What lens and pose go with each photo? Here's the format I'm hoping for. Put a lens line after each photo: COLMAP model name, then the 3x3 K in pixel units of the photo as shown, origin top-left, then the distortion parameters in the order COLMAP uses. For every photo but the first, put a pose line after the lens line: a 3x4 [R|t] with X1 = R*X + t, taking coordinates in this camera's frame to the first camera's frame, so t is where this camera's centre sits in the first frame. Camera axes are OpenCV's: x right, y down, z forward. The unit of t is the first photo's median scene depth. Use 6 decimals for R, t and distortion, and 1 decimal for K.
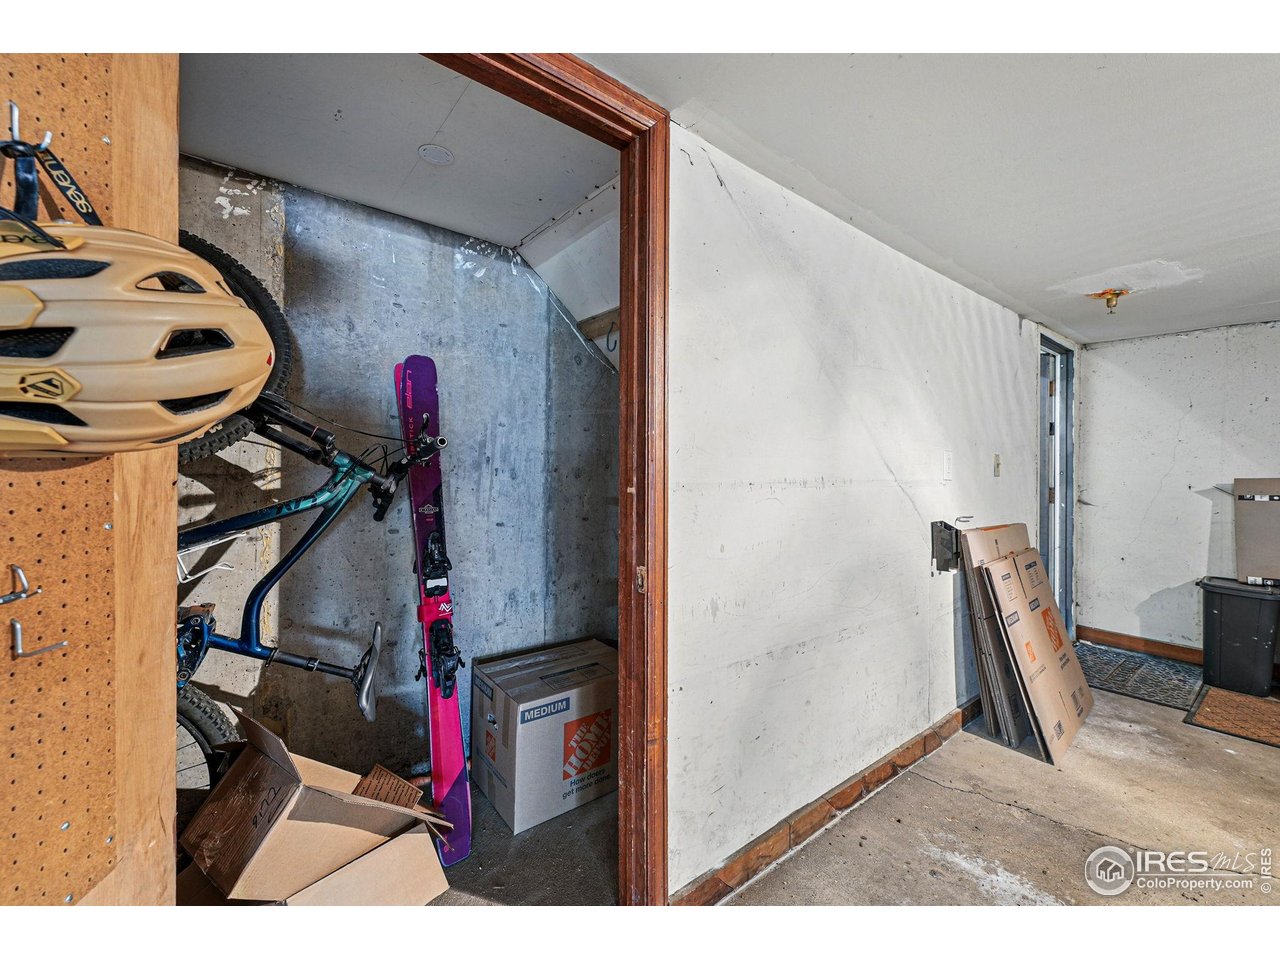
lens RADIAL K [[525.3, 0, 644.2], [0, 525.3, 471.8], [0, 0, 1]] dist [-0.001764, 0.000643]
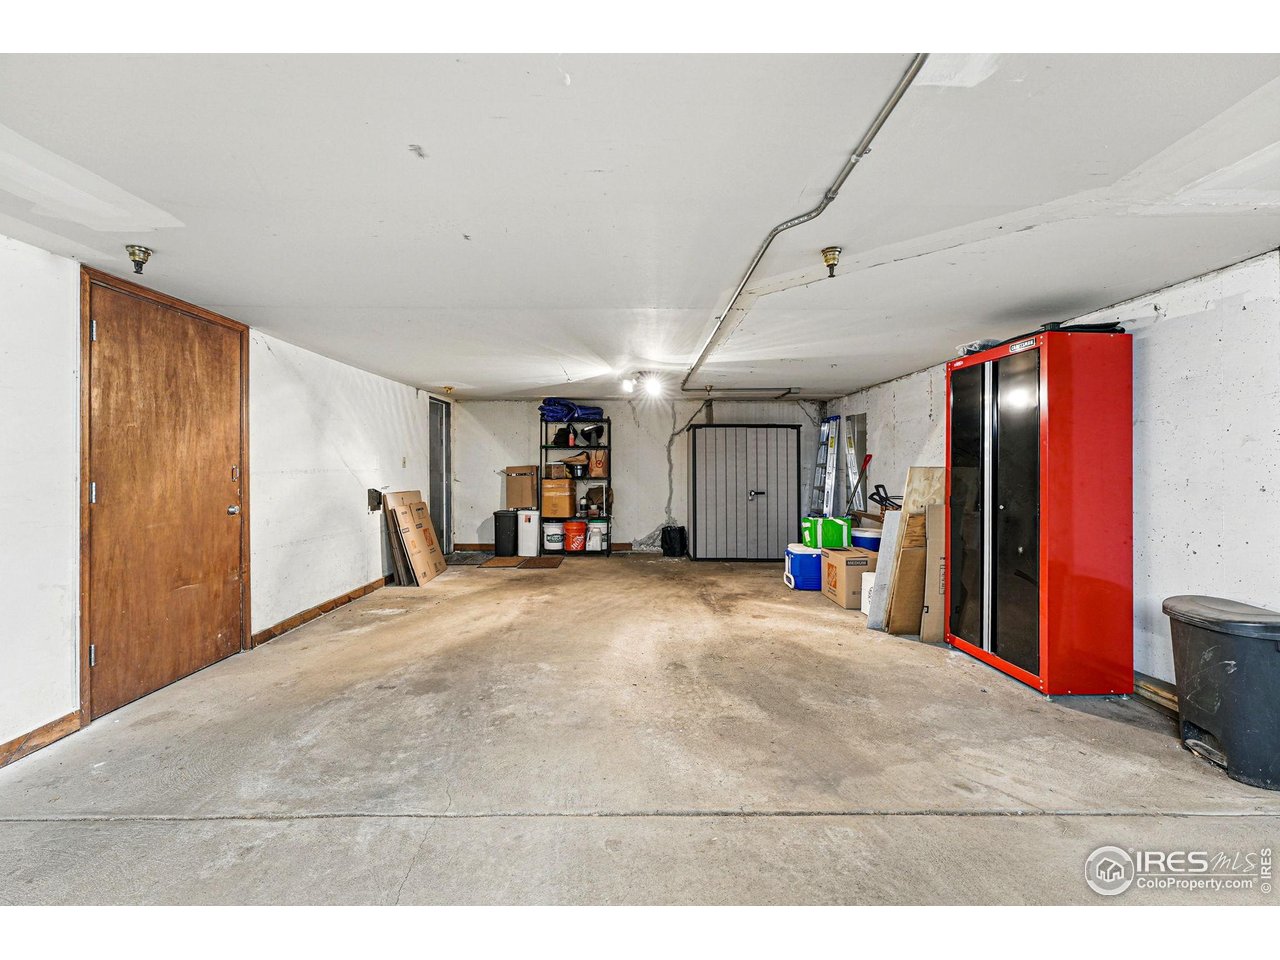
lens RADIAL K [[525.3, 0, 645.3], [0, 525.3, 462.1], [0, 0, 1]] dist [-0.001764, 0.000643]
pose [[0.603215, -0.004362, 0.797567, -0.473639], [0.009030, 0.999958, -0.001361, -0.002506], [-0.797527, 0.008023, 0.603229, -1.180108]]
